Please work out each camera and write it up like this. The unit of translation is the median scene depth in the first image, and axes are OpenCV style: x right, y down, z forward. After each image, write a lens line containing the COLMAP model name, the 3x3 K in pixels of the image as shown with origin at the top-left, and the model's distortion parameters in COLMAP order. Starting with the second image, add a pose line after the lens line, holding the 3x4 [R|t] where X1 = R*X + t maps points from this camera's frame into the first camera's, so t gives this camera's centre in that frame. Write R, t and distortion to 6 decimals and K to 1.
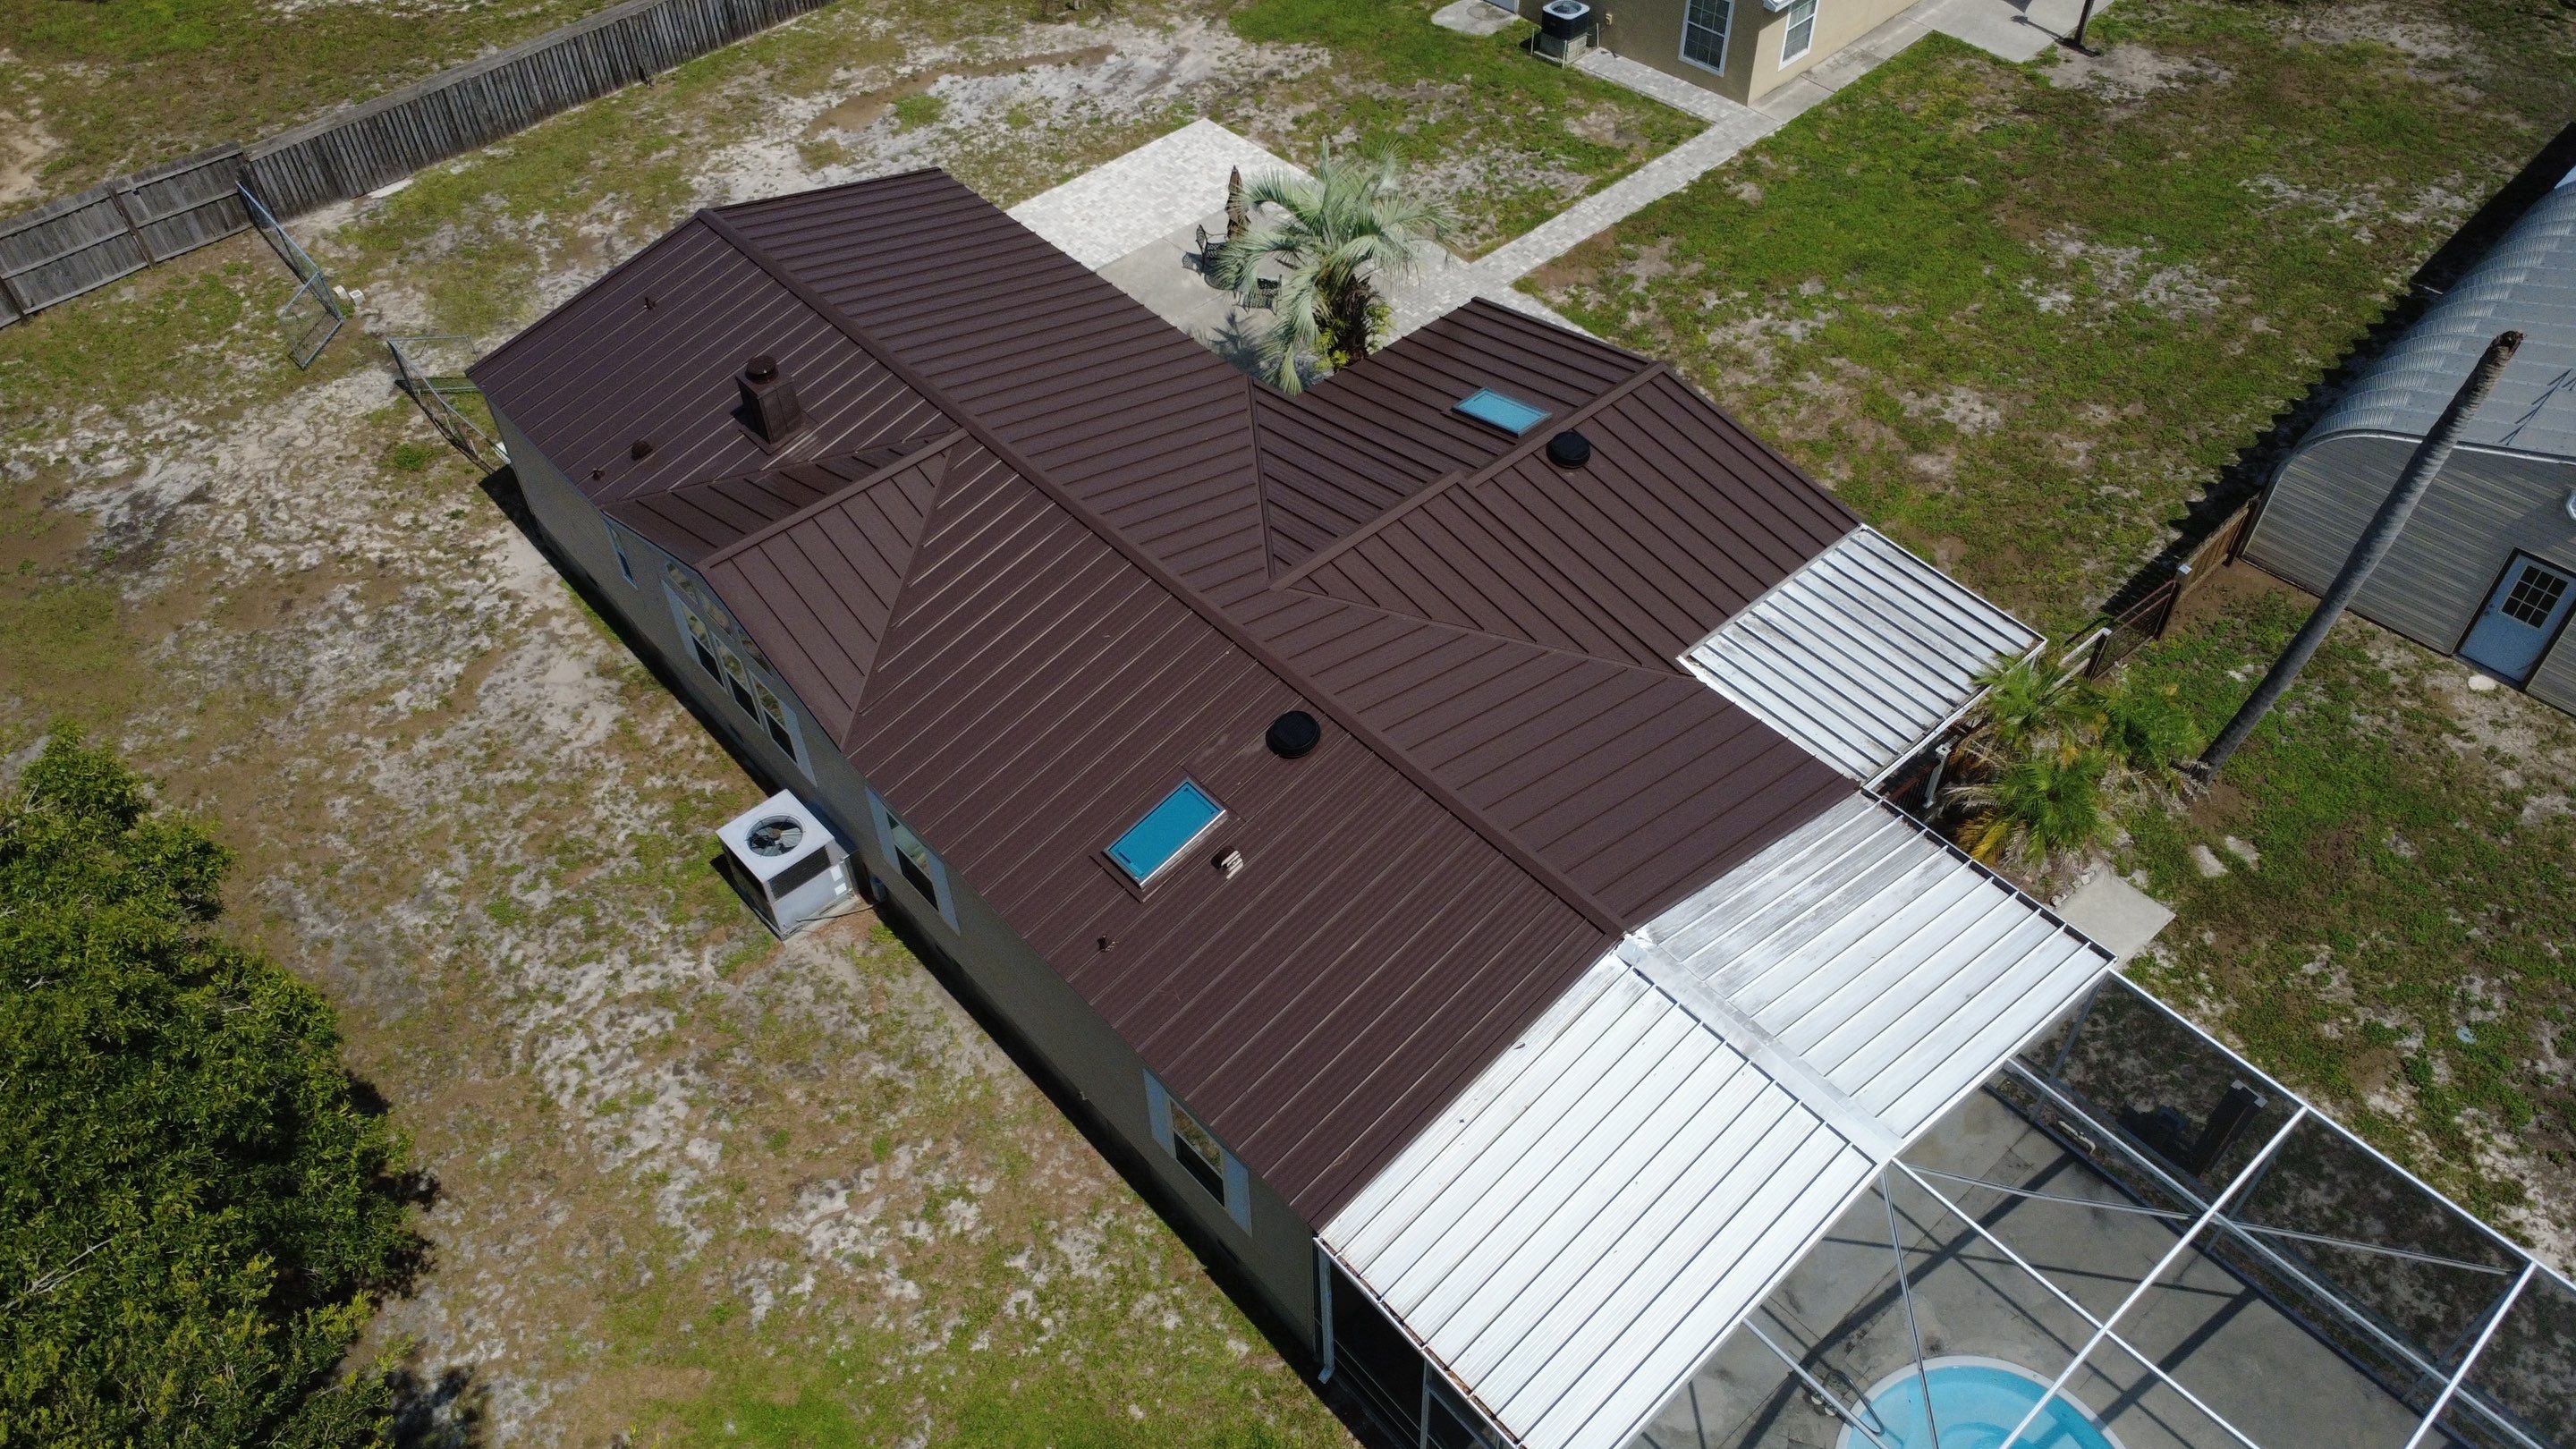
lens RADIAL K [[1870.6, 0, 1281.5], [0, 1870.6, 729.4], [0, 0, 1]] dist [0.000006, 0.003774]
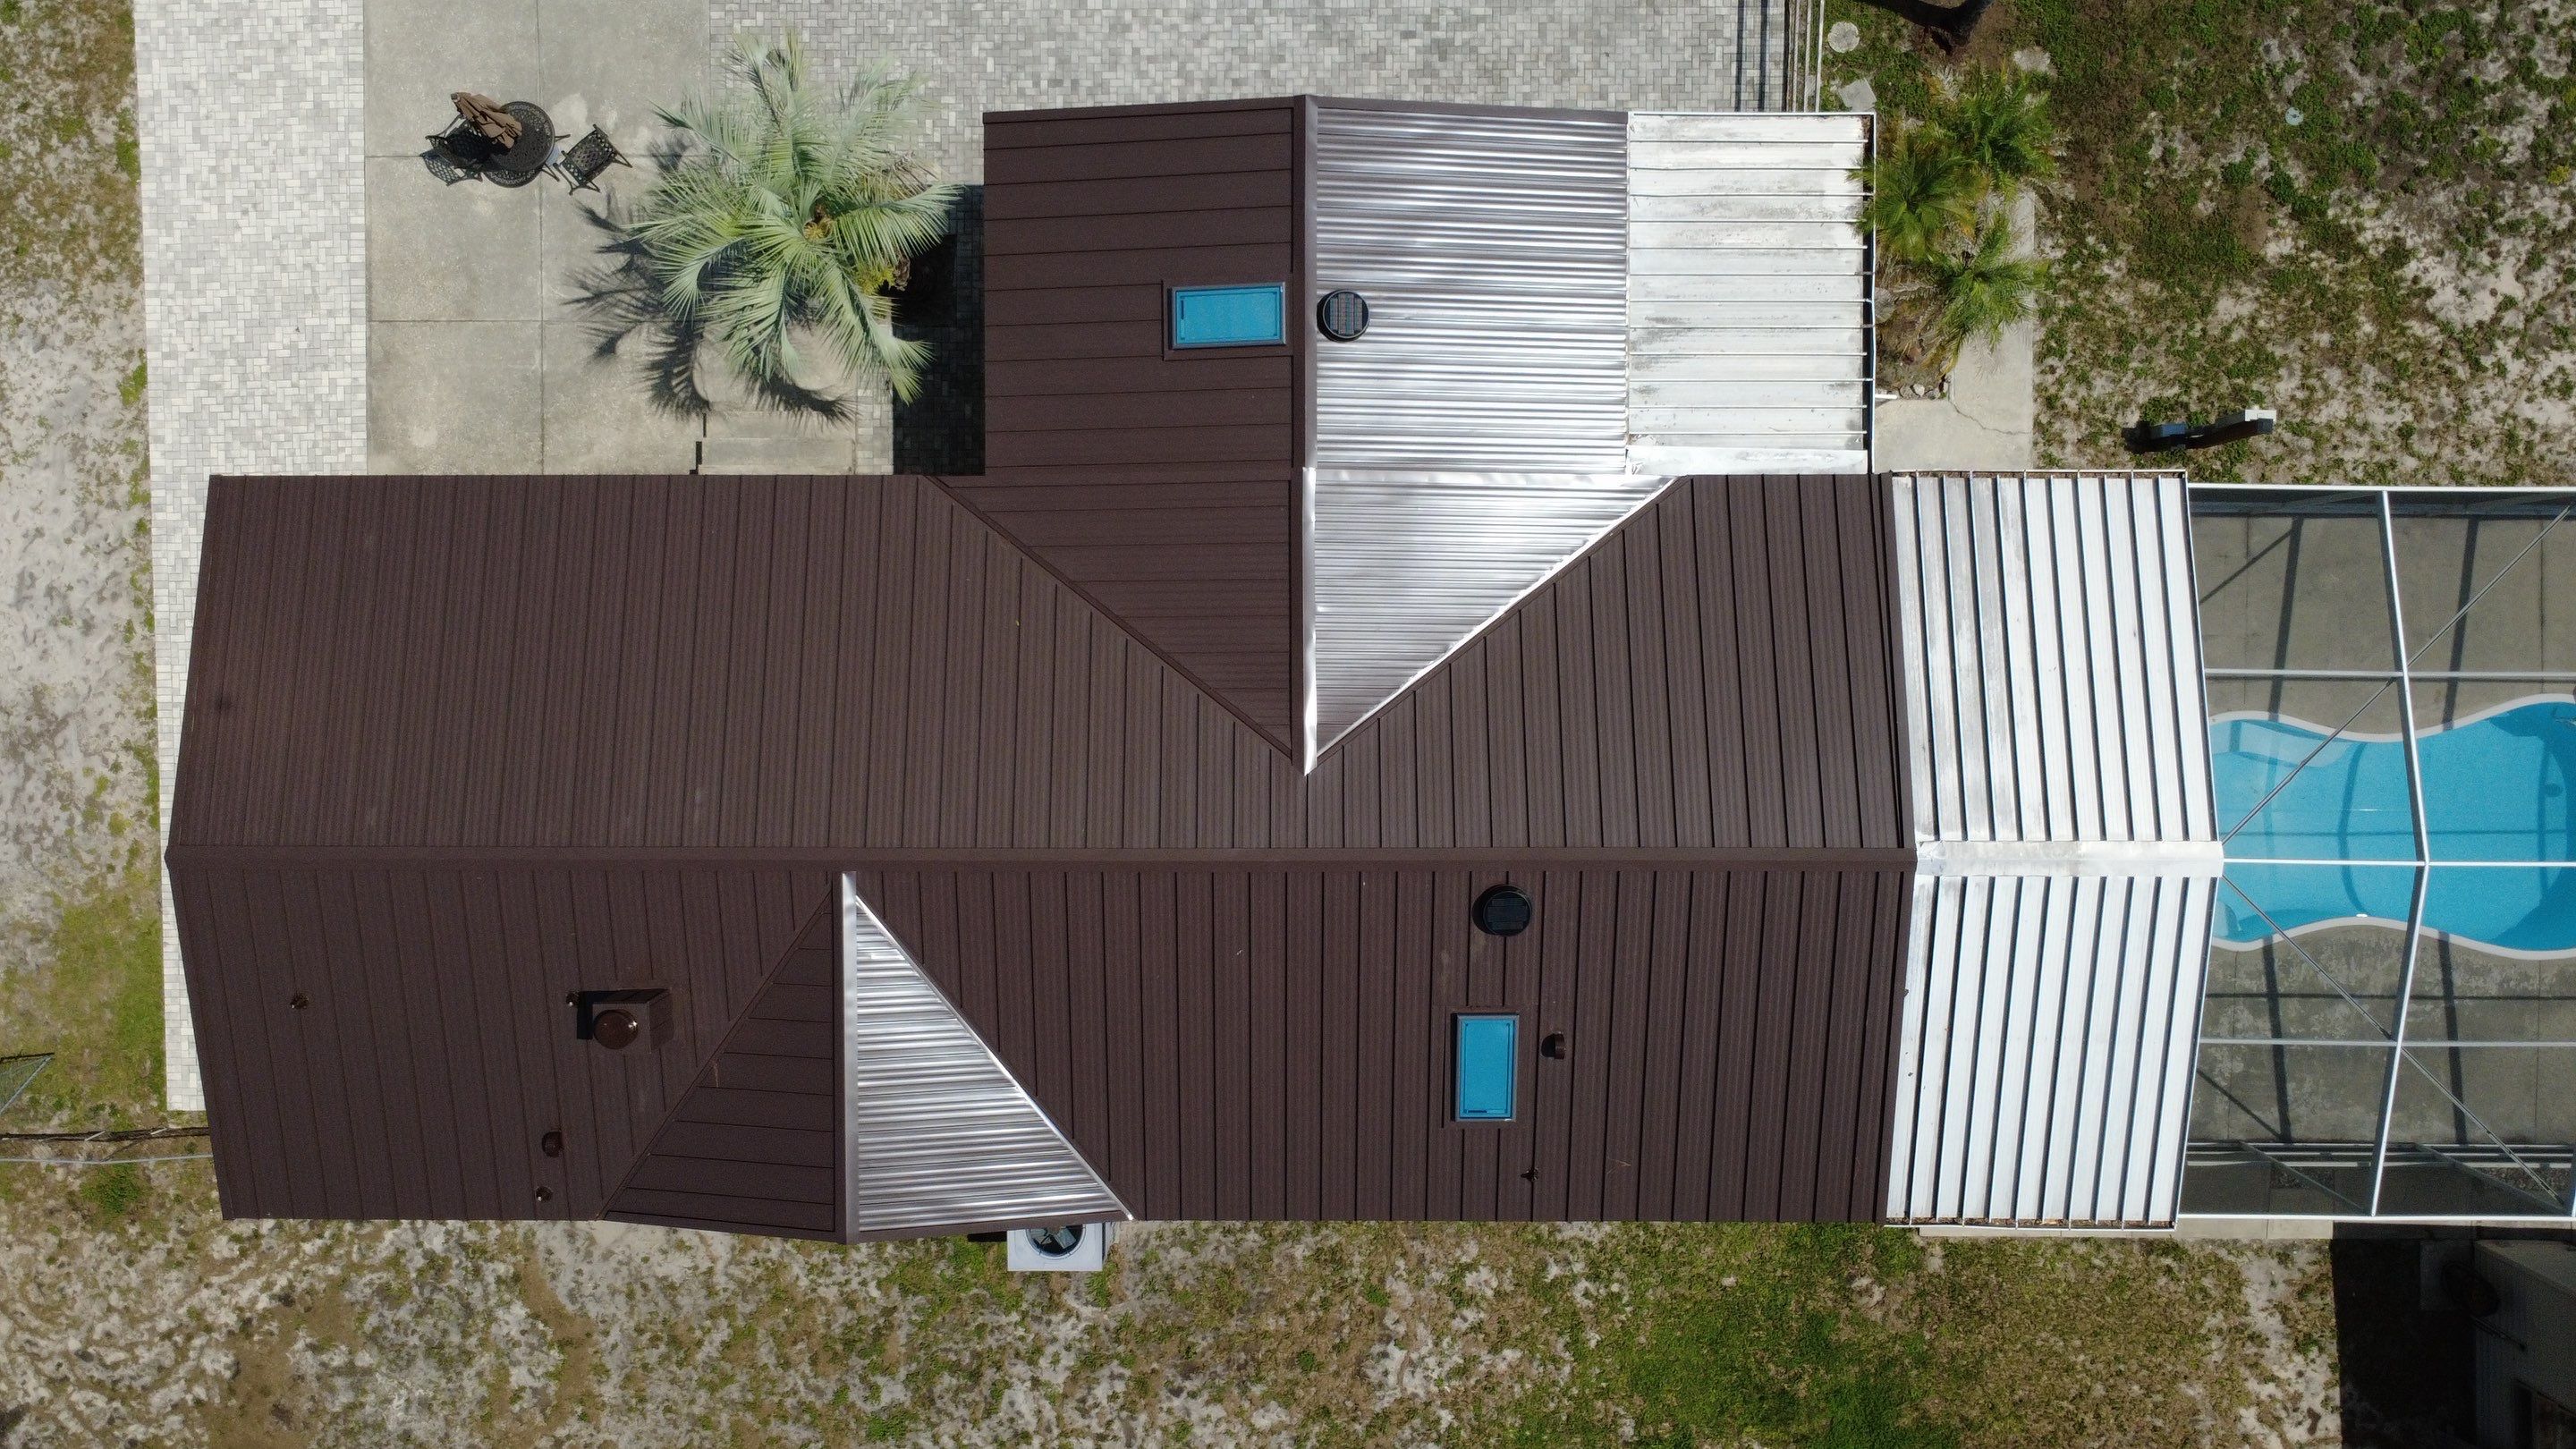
lens RADIAL K [[1870.6, 0, 1282.7], [0, 1870.6, 725.6], [0, 0, 1]] dist [0.000006, 0.003774]
pose [[0.661002, -0.750366, -0.005197, 0.006170], [0.540275, 0.471102, 0.697255, -0.595493], [-0.520748, -0.463695, 0.716804, 0.321837]]
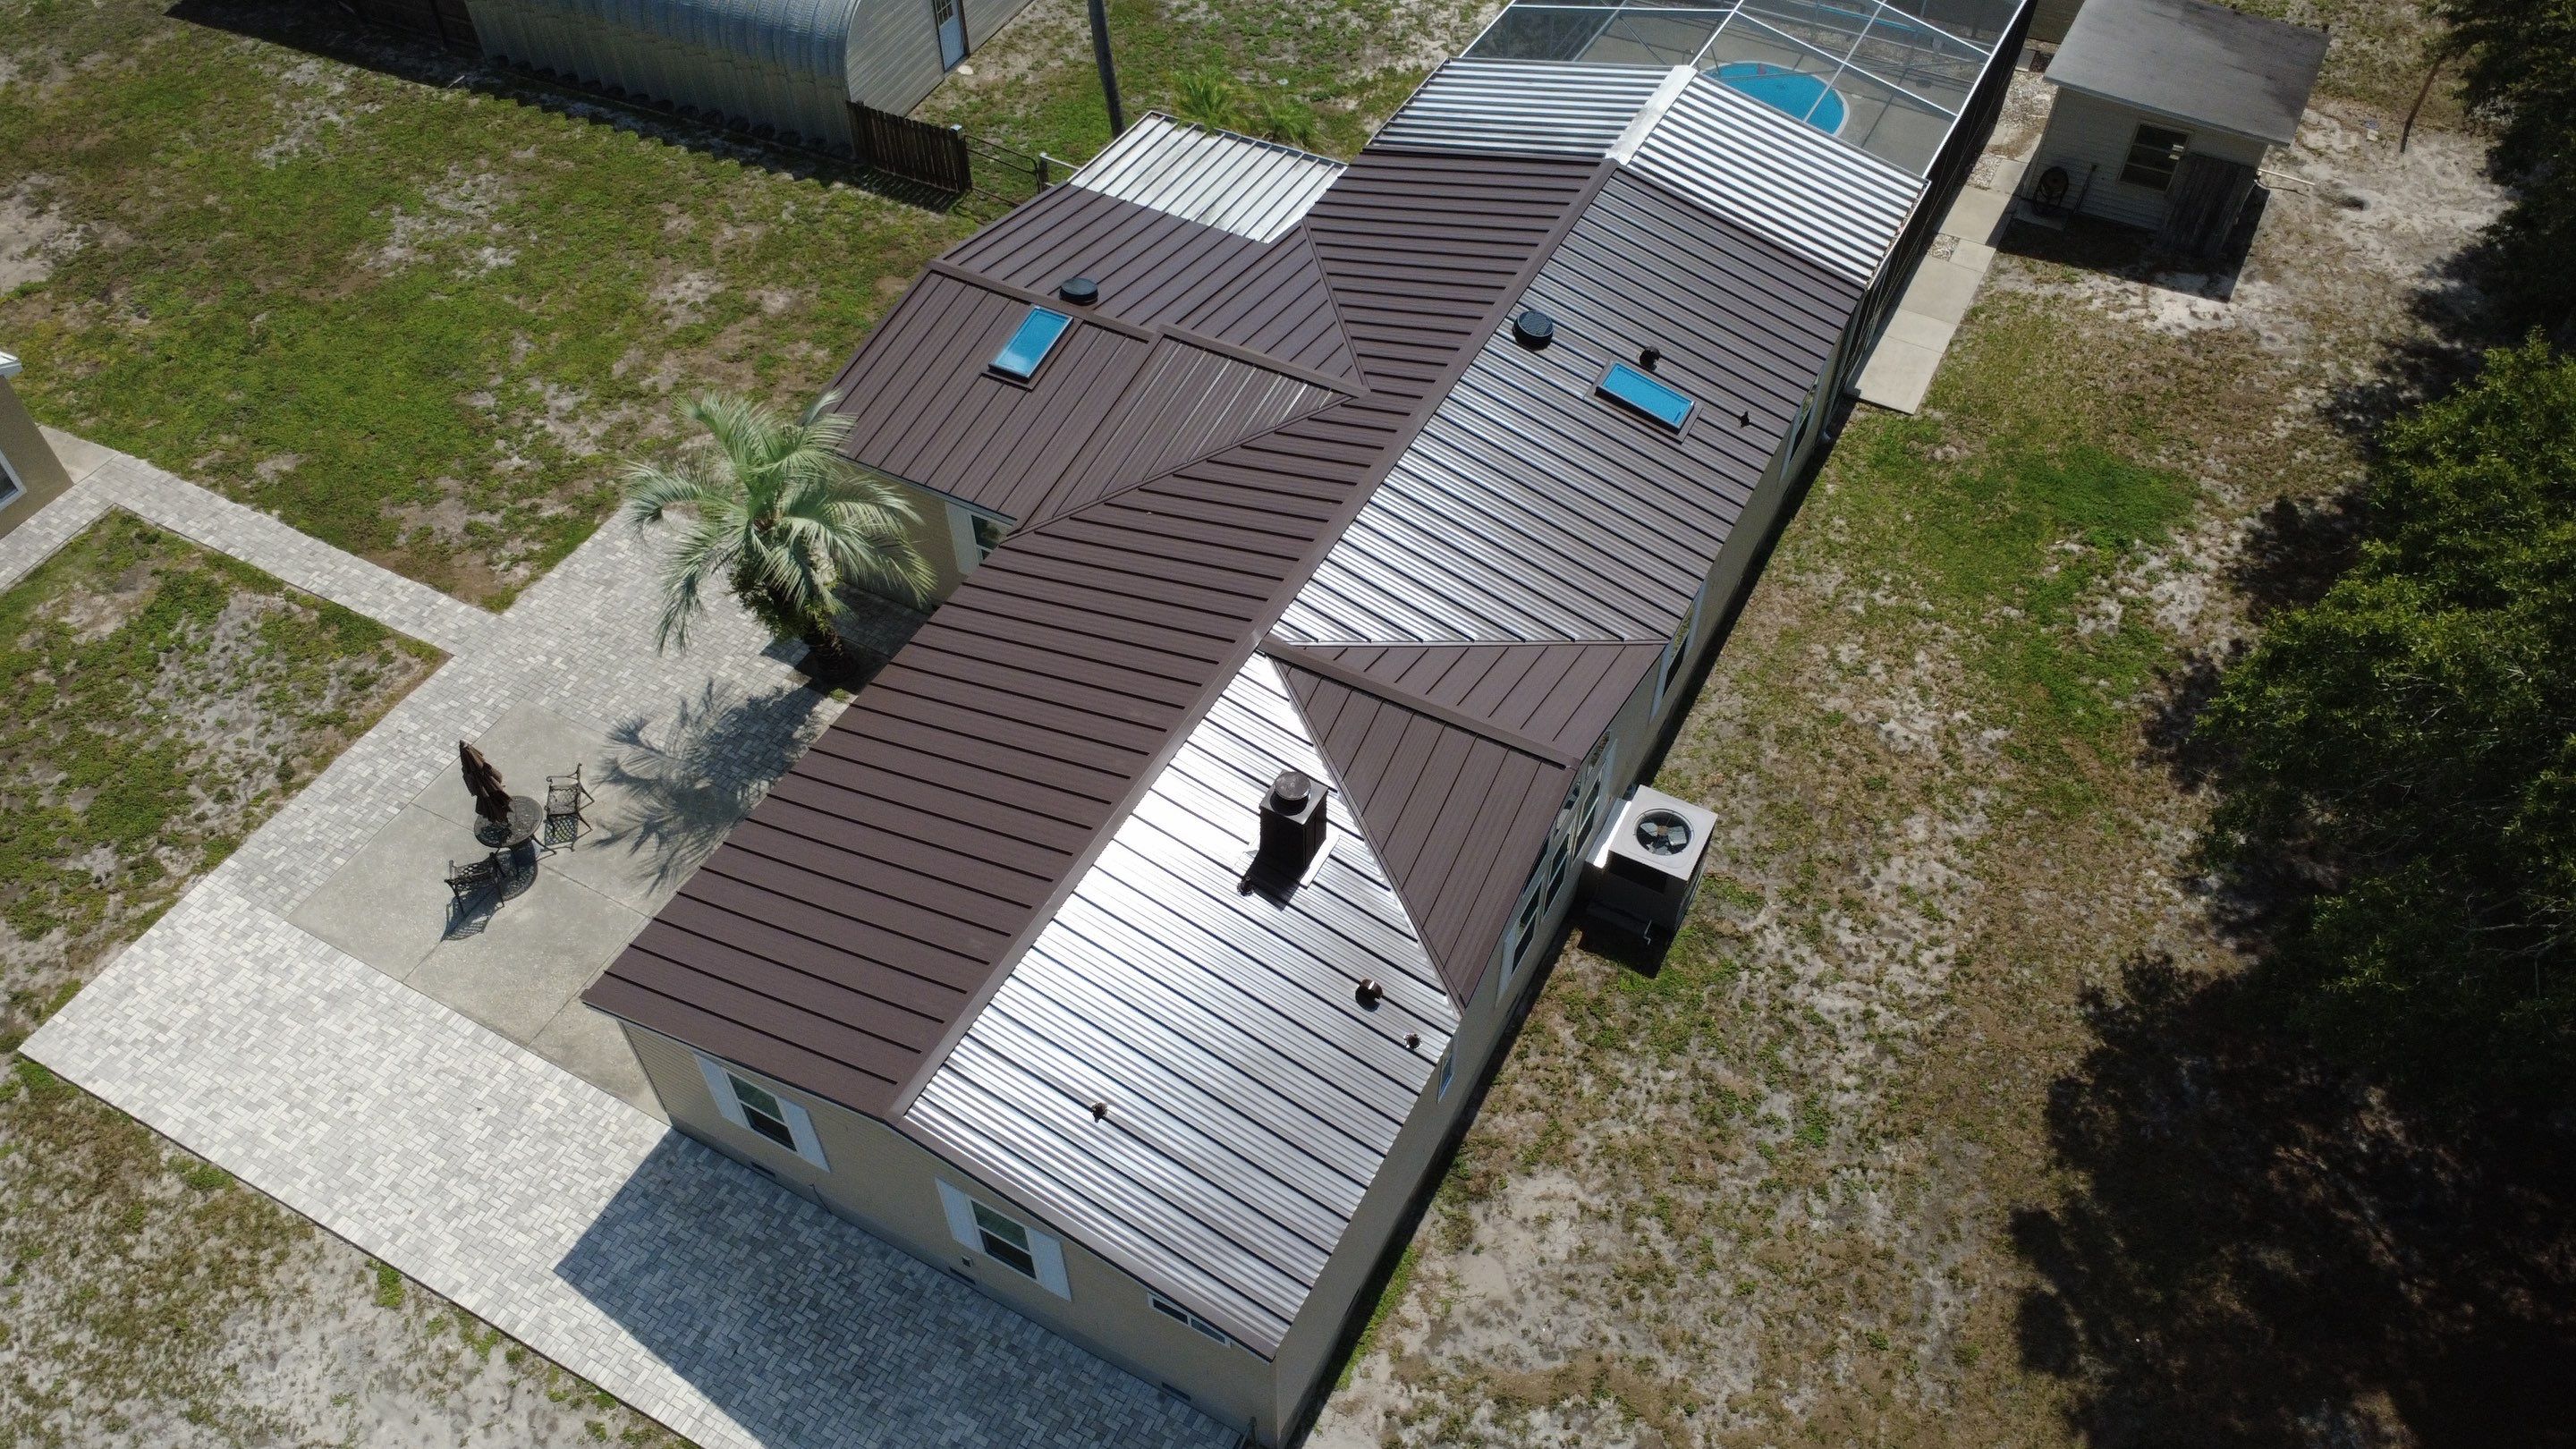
lens RADIAL K [[1870.6, 0, 1284.9], [0, 1870.6, 729.4], [0, 0, 1]] dist [0.000006, 0.003774]
pose [[-0.348891, -0.688519, 0.635781, -0.701336], [0.691270, 0.269003, 0.670659, -0.674230], [-0.632788, 0.673483, 0.382100, 0.624850]]
